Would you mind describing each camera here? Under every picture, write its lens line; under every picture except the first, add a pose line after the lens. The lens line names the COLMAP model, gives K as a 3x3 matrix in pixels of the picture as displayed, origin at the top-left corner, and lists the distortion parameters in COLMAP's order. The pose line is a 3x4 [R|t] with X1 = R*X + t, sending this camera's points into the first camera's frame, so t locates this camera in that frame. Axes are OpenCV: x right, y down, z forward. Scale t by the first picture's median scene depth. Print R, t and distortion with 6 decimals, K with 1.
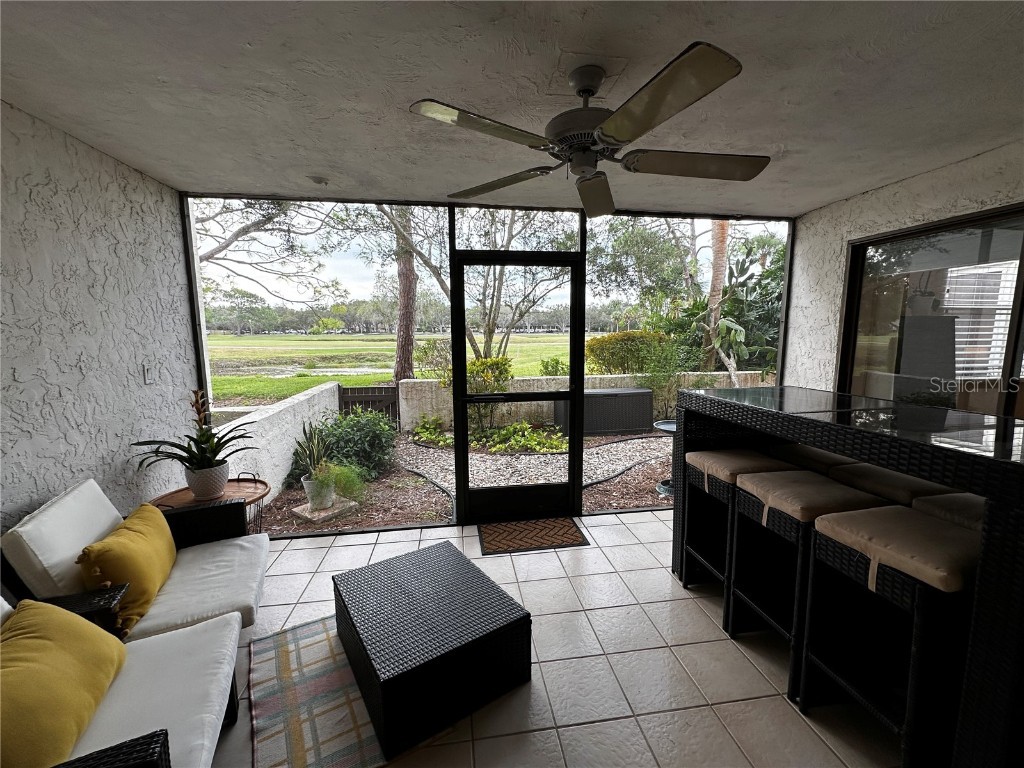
lens RADIAL K [[409.3, 0, 510.3], [0, 409.3, 388.0], [0, 0, 1]] dist [0.002004, 0.000189]
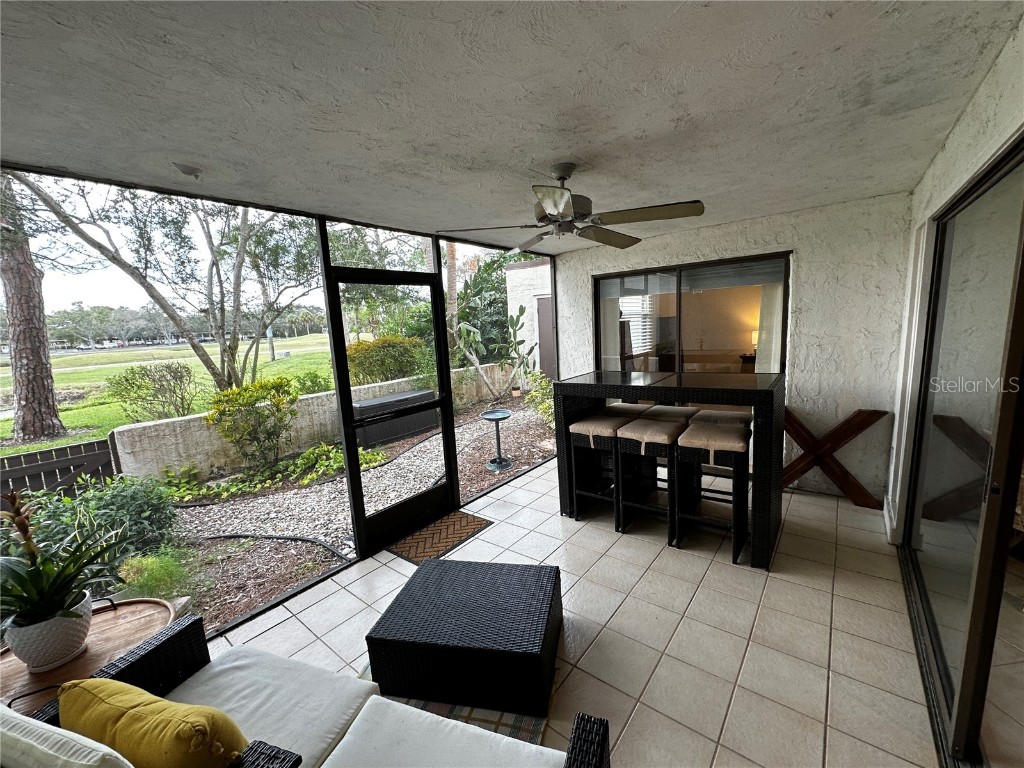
lens RADIAL K [[409.3, 0, 510.3], [0, 409.3, 388.0], [0, 0, 1]] dist [0.002004, 0.000189]
pose [[0.734670, -0.142447, 0.663302, -0.424876], [0.145316, 0.988058, 0.051238, -0.047973], [-0.662679, 0.058745, 0.746596, 0.051361]]
